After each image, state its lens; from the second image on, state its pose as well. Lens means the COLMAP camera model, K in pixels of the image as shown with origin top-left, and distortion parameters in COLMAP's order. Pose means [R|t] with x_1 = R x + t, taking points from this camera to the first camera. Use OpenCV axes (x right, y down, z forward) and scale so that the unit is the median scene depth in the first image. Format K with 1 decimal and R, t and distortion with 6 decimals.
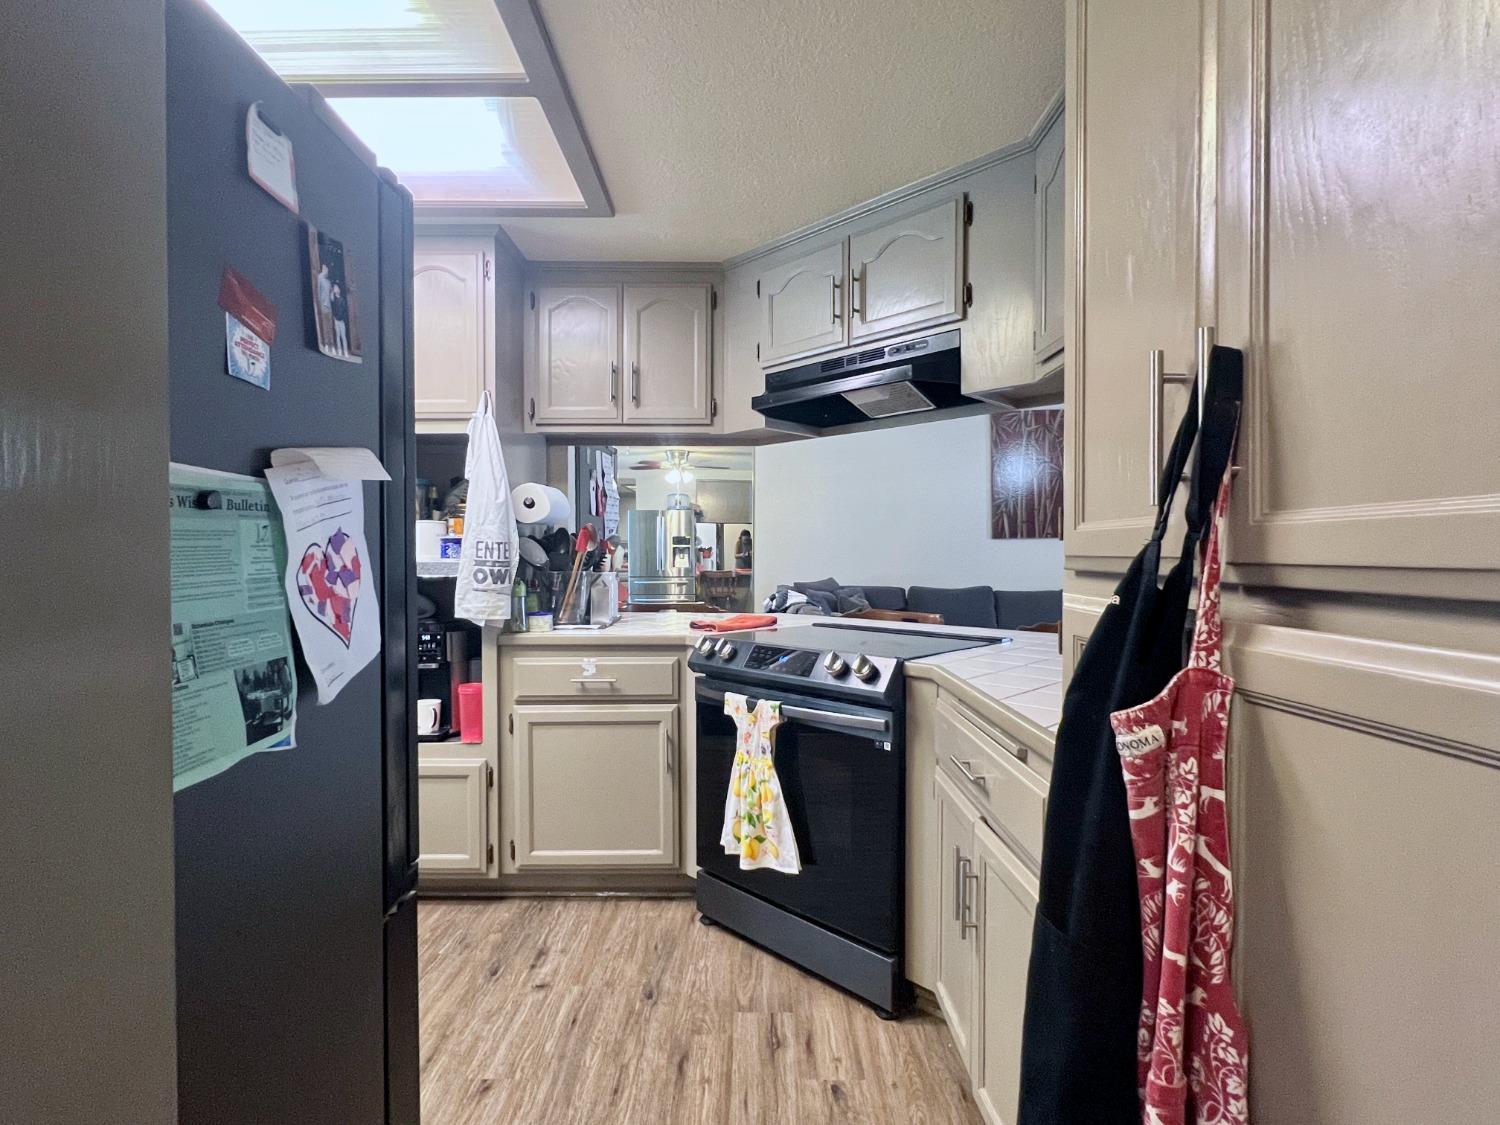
lens RADIAL K [[739.0, 0, 750.0], [0, 739.0, 562.5], [0, 0, 1]] dist [0.001523, 0.000151]
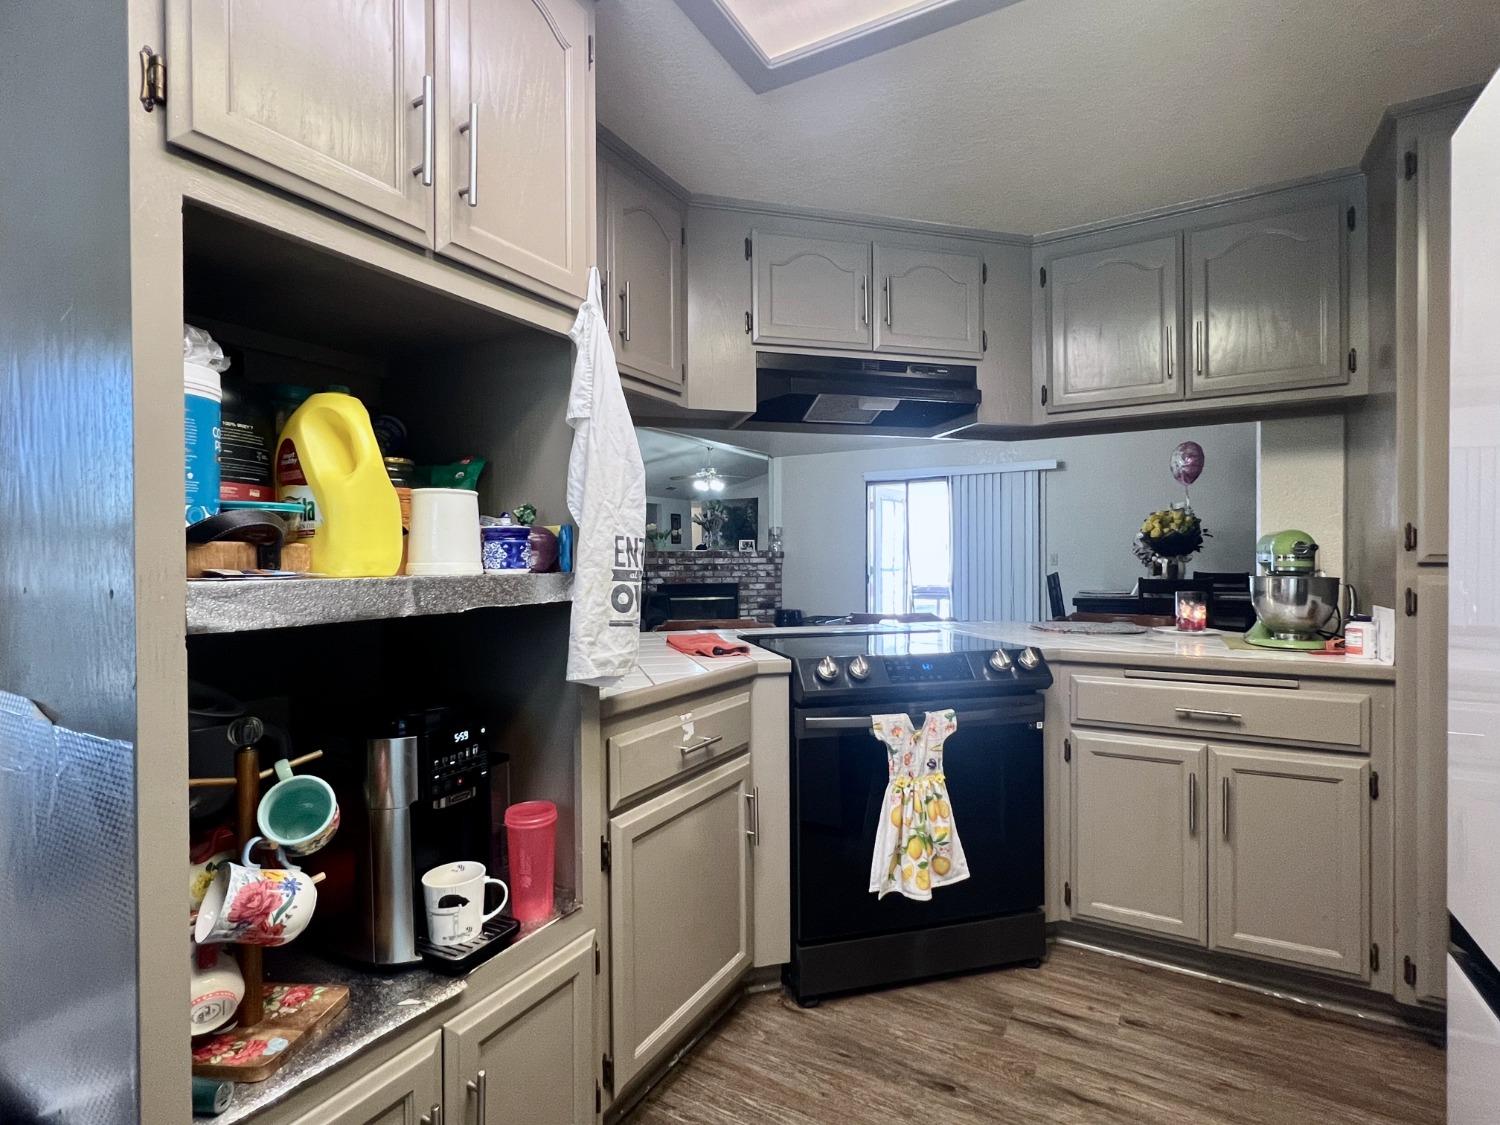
lens RADIAL K [[739.0, 0, 750.0], [0, 739.0, 562.5], [0, 0, 1]] dist [0.001523, 0.000151]
pose [[0.496281, -0.005242, 0.868146, -0.802603], [0.018469, 0.999819, -0.004521, -0.004674], [-0.867966, 0.018277, 0.496288, 0.638512]]
